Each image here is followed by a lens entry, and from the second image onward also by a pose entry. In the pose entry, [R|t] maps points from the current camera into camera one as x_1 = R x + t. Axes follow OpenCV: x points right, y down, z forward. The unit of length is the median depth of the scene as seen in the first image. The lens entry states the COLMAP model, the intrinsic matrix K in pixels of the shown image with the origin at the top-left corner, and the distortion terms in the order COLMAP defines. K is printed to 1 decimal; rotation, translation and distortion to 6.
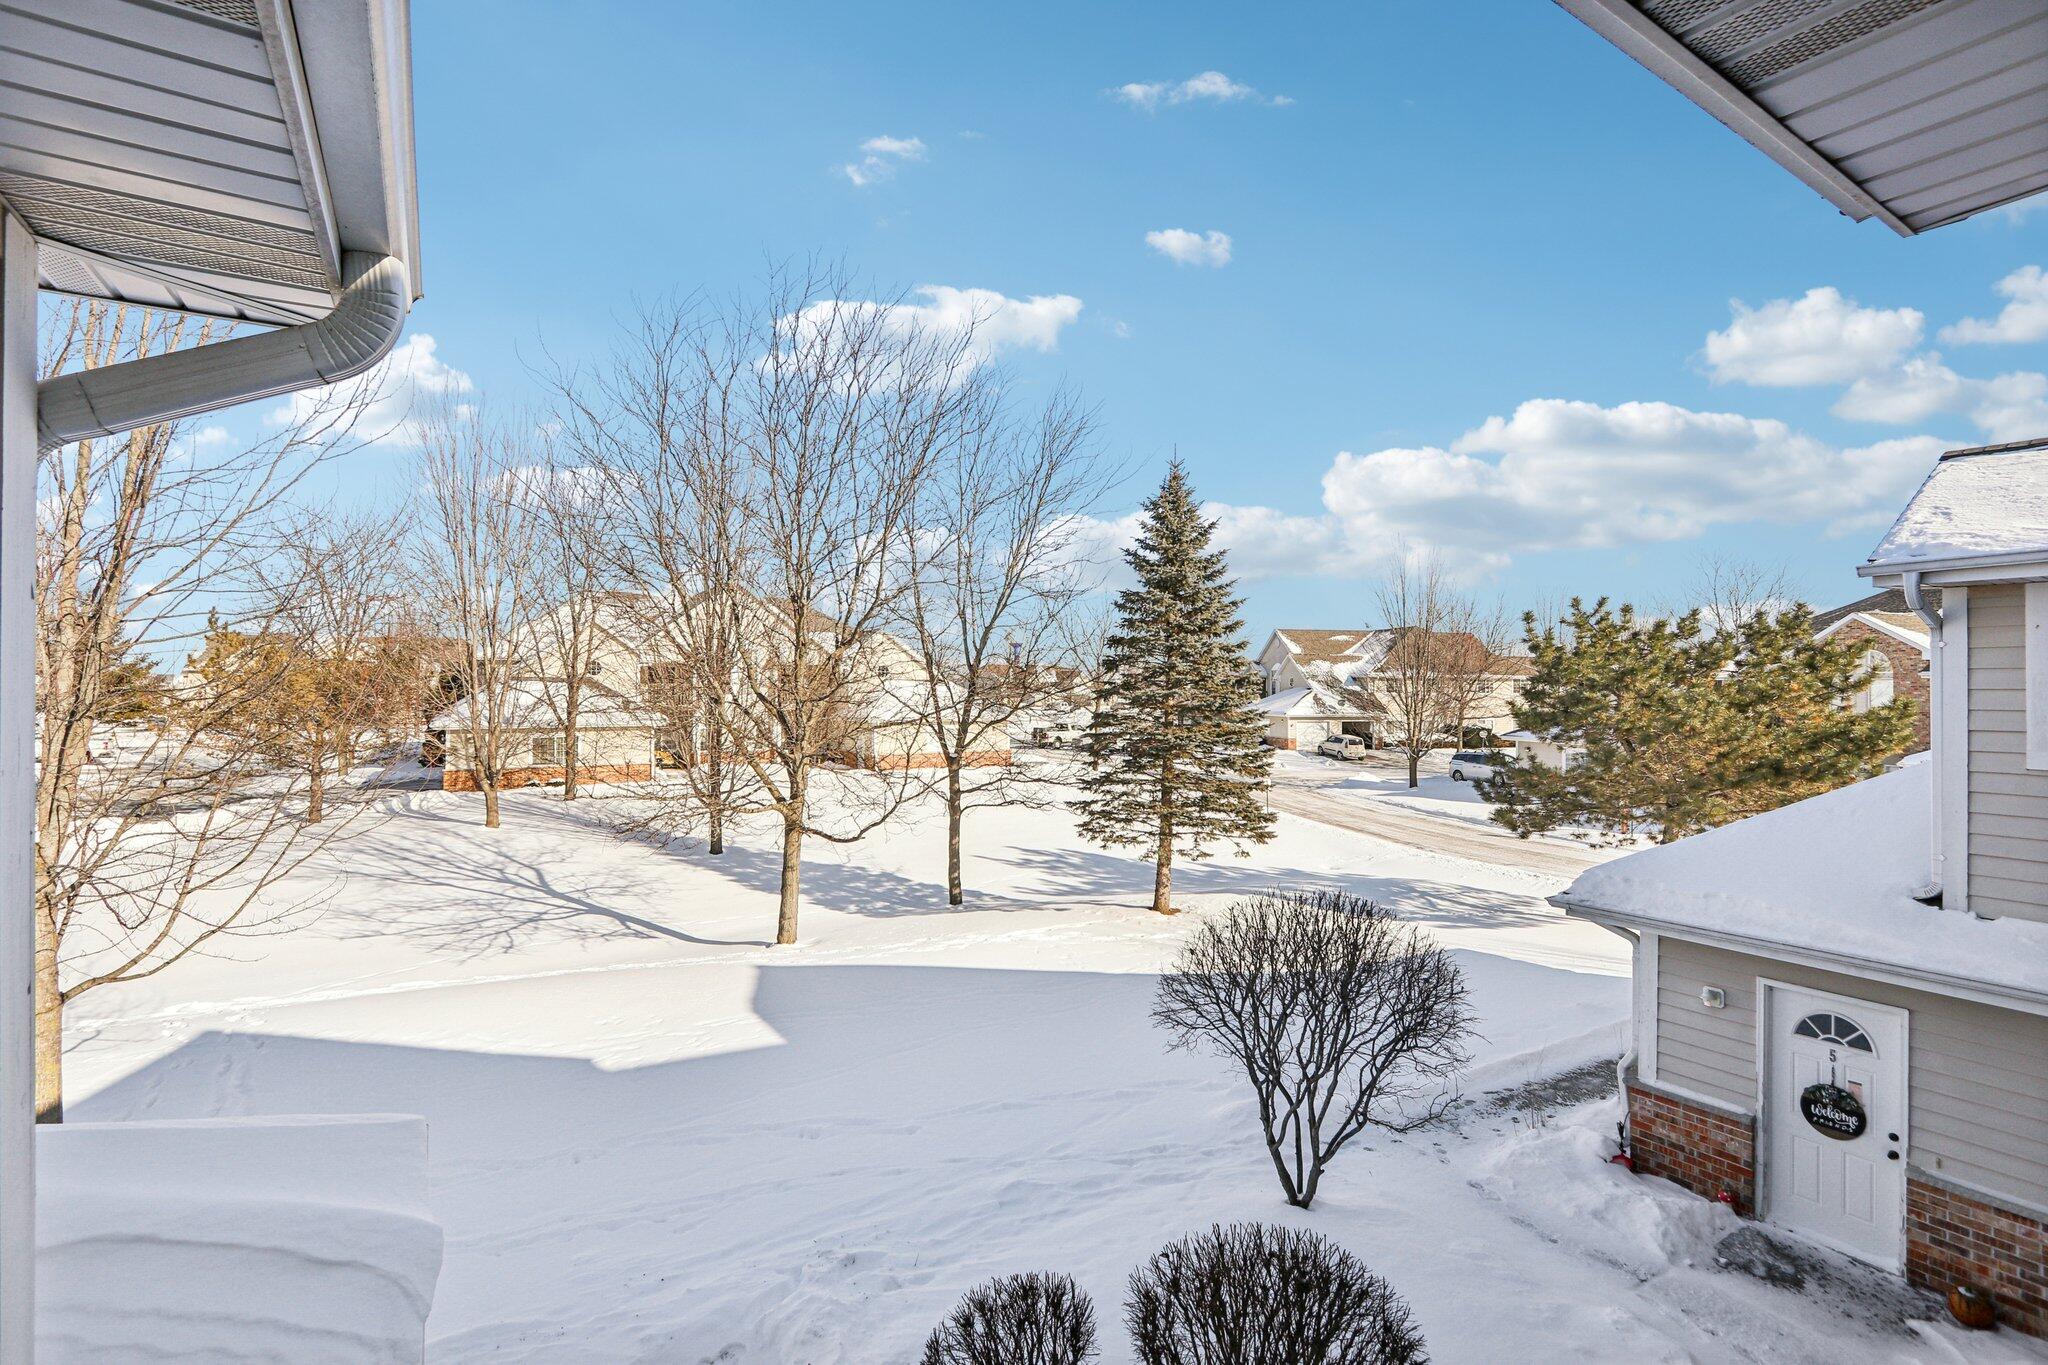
lens RADIAL K [[949.2, 0, 1023.4], [0, 949.2, 679.9], [0, 0, 1]] dist [-0.015192, 0.002568]
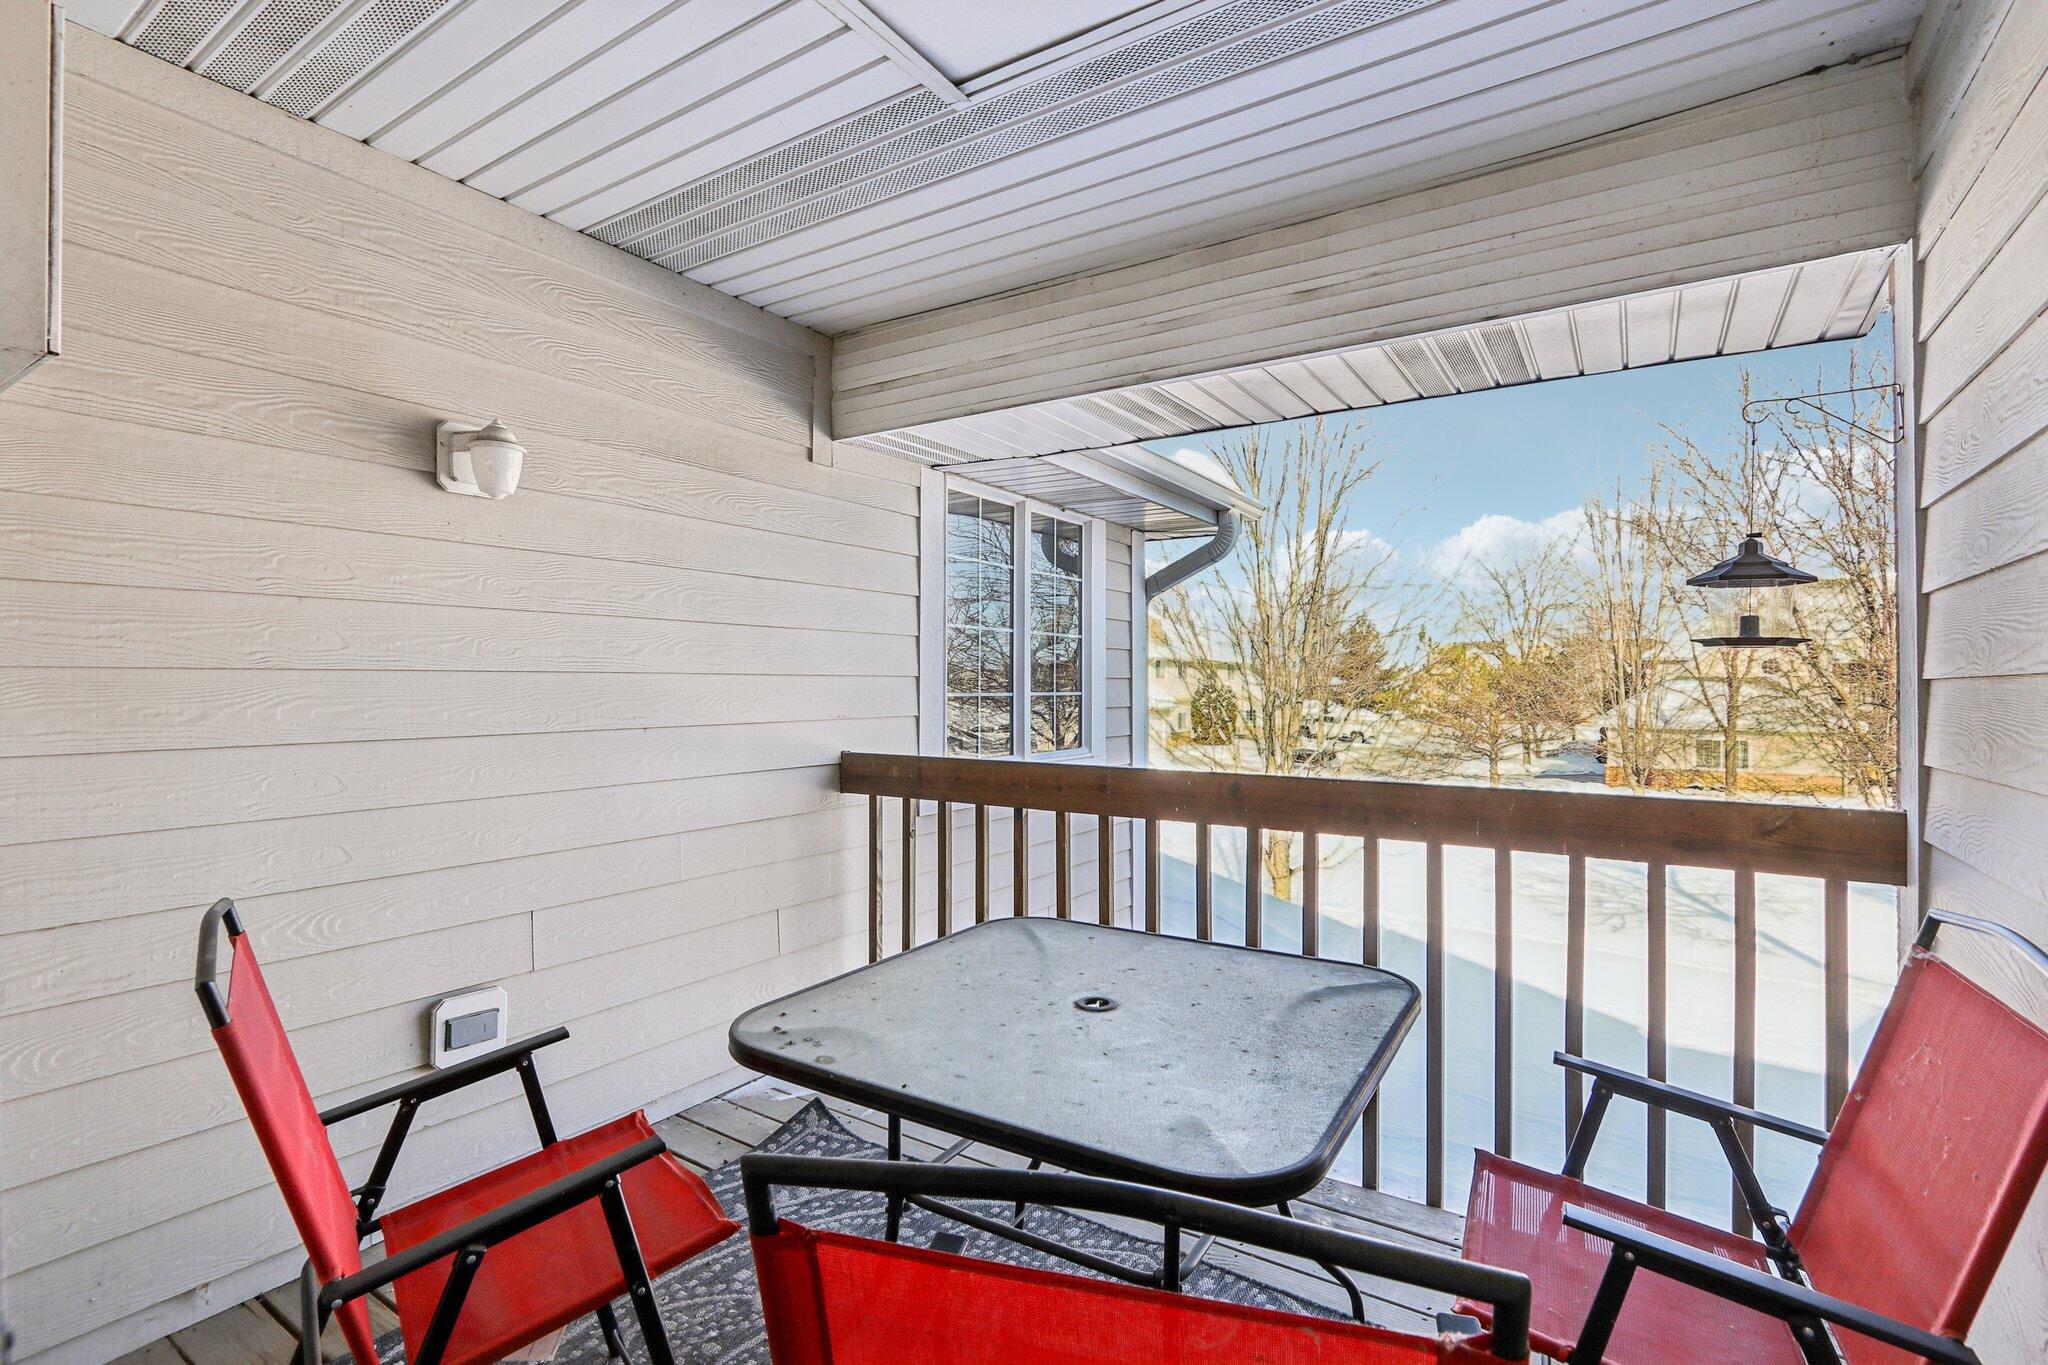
lens RADIAL K [[949.2, 0, 1026.6], [0, 949.2, 680.3], [0, 0, 1]] dist [-0.015192, 0.002568]
pose [[0.419125, -0.000960, -0.907928, 0.096111], [0.000525, 1.000000, -0.000815, 0.001280], [0.907928, -0.000135, 0.419125, -0.039527]]
